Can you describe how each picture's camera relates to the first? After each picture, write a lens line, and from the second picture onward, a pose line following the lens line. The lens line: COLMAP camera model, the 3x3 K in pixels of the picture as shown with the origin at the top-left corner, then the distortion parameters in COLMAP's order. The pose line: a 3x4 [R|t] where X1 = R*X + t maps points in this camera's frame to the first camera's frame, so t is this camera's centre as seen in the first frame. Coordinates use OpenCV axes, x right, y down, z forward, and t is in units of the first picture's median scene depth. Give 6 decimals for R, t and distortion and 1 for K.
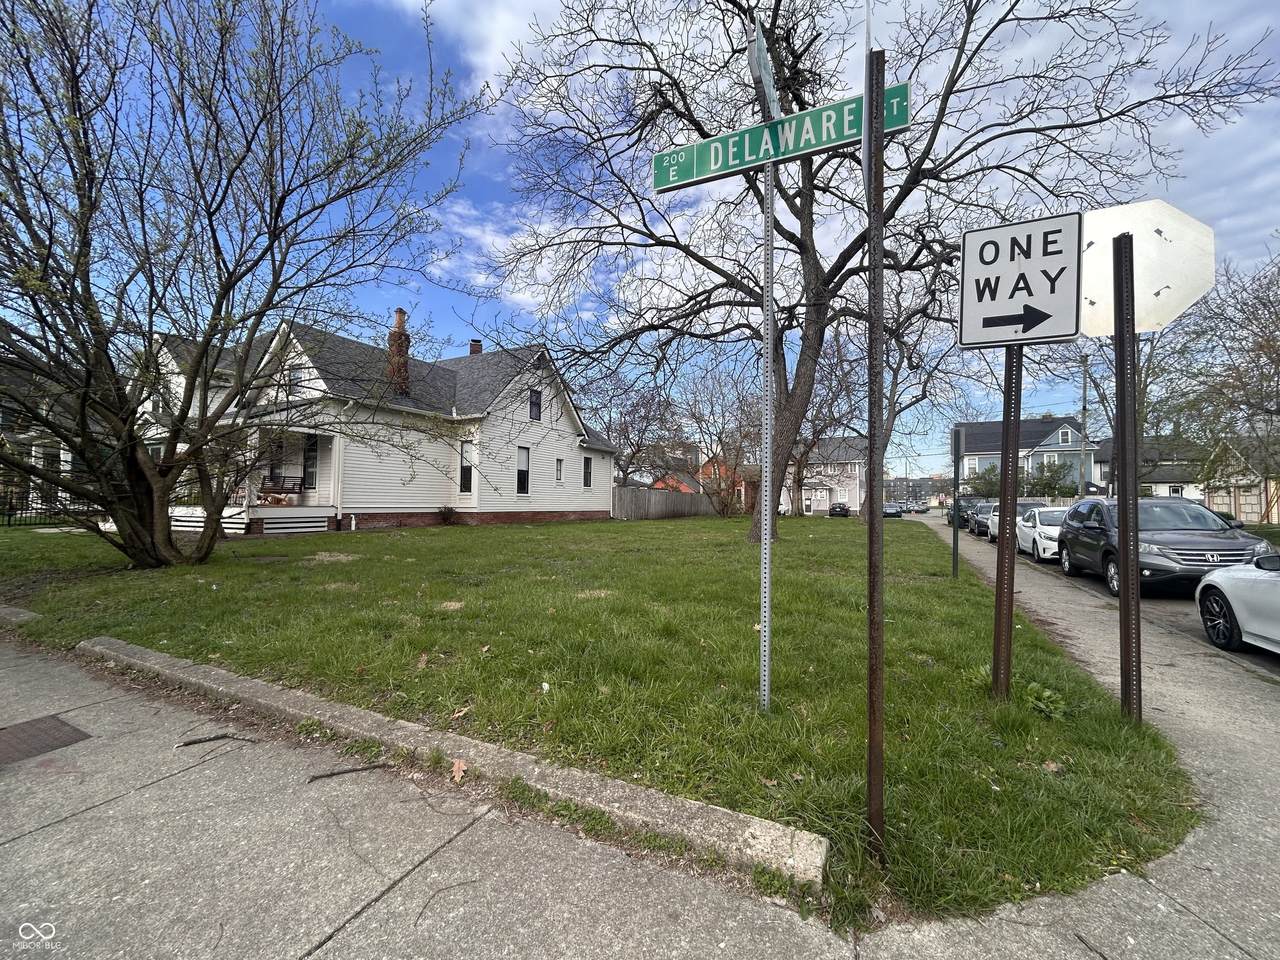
lens RADIAL K [[520.0, 0, 639.2], [0, 520.0, 482.3], [0, 0, 1]] dist [-0.001213, -0.000070]
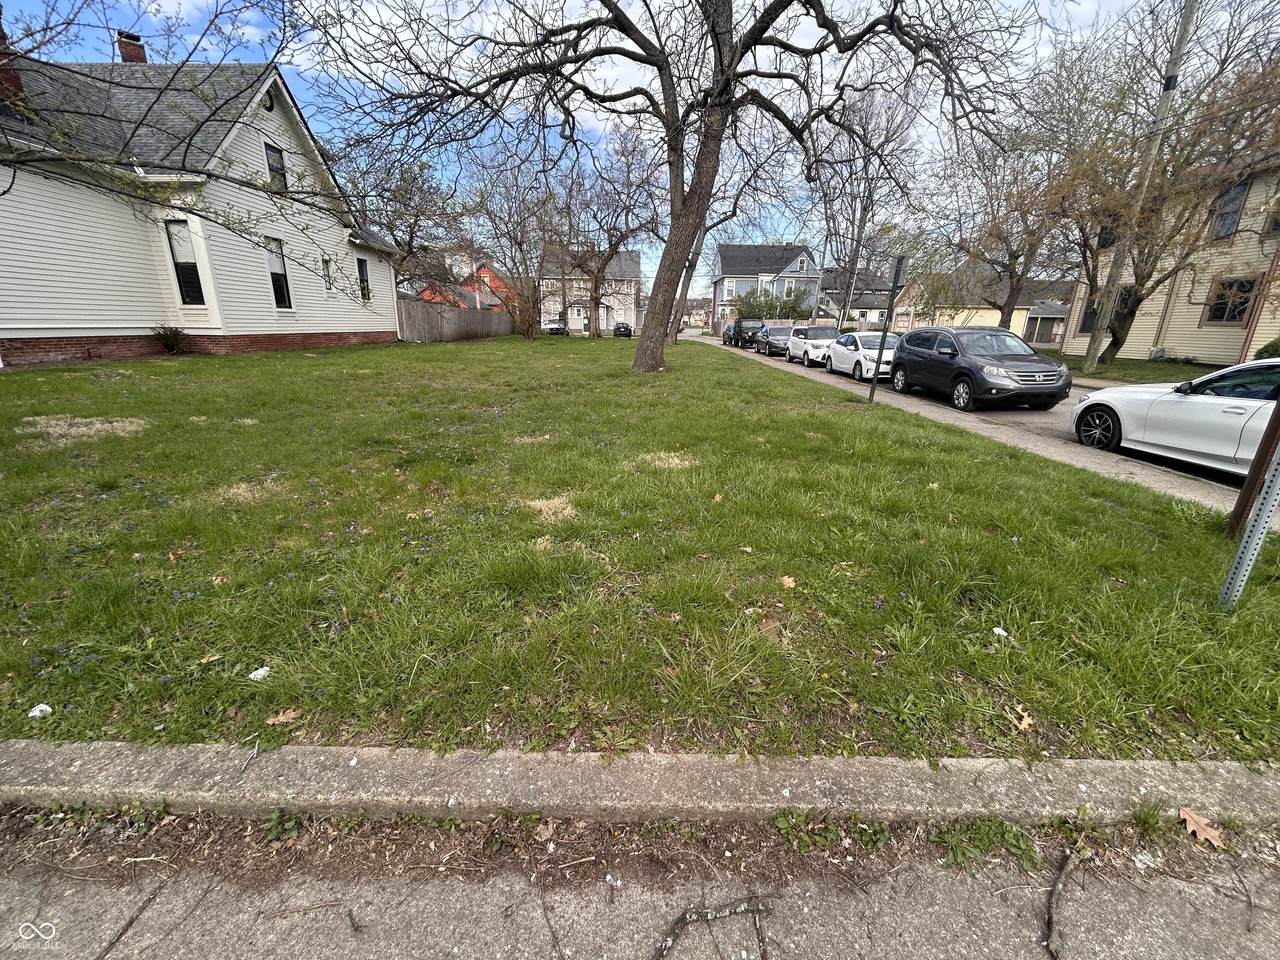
lens RADIAL K [[520.0, 0, 639.2], [0, 520.0, 482.3], [0, 0, 1]] dist [-0.001213, -0.000070]
pose [[0.896307, -0.121388, 0.426496, -0.222927], [-0.028810, 0.943829, 0.329175, -0.003266], [-0.442498, -0.307330, 0.842463, 0.173639]]
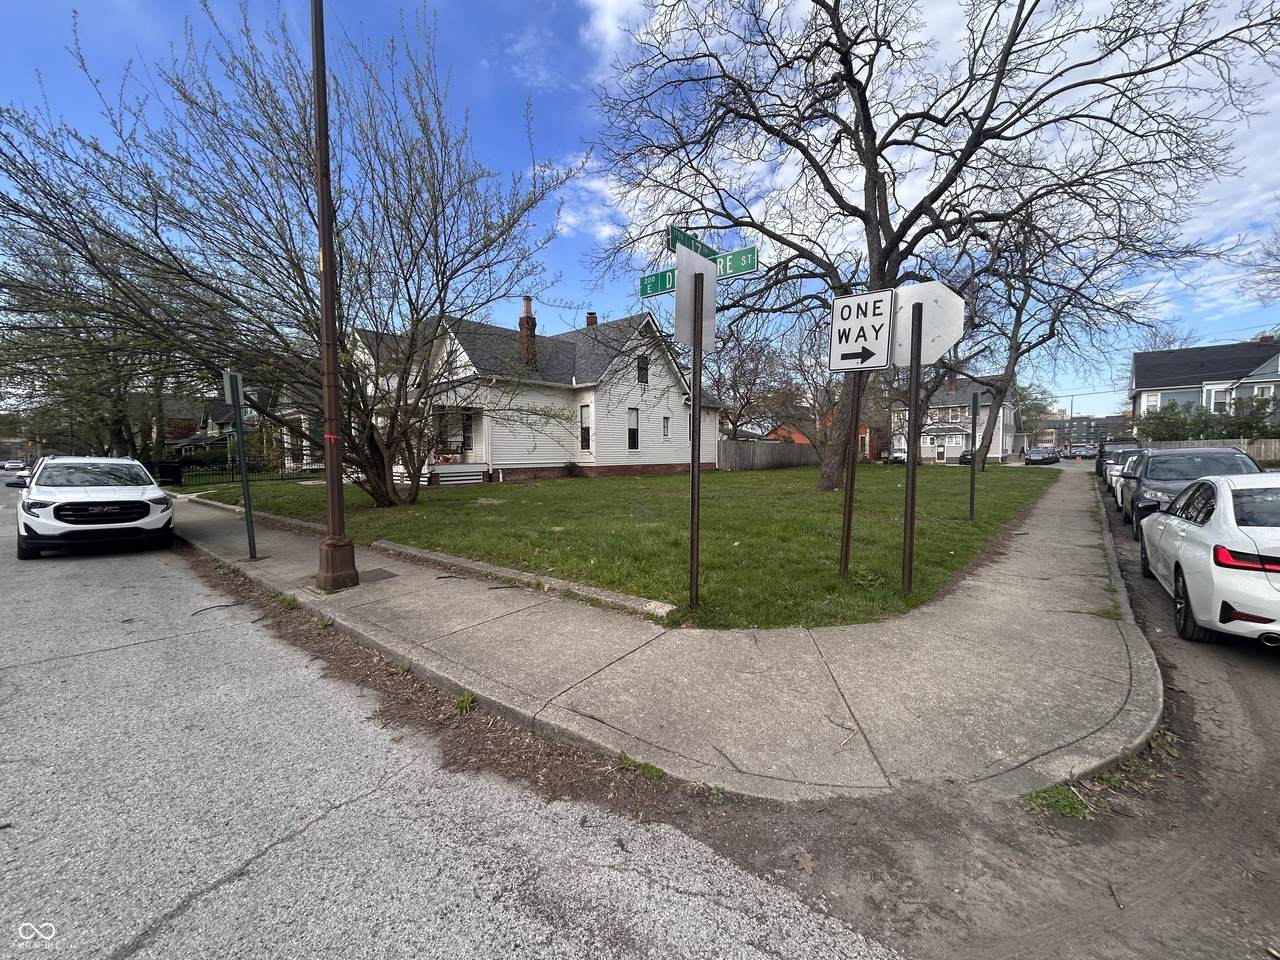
lens RADIAL K [[520.0, 0, 639.2], [0, 520.0, 482.3], [0, 0, 1]] dist [-0.001213, -0.000070]
pose [[0.970884, -0.003922, -0.239519, 0.116986], [0.026962, 0.995302, 0.092990, -0.022219], [0.238029, -0.096740, 0.966428, -0.209790]]
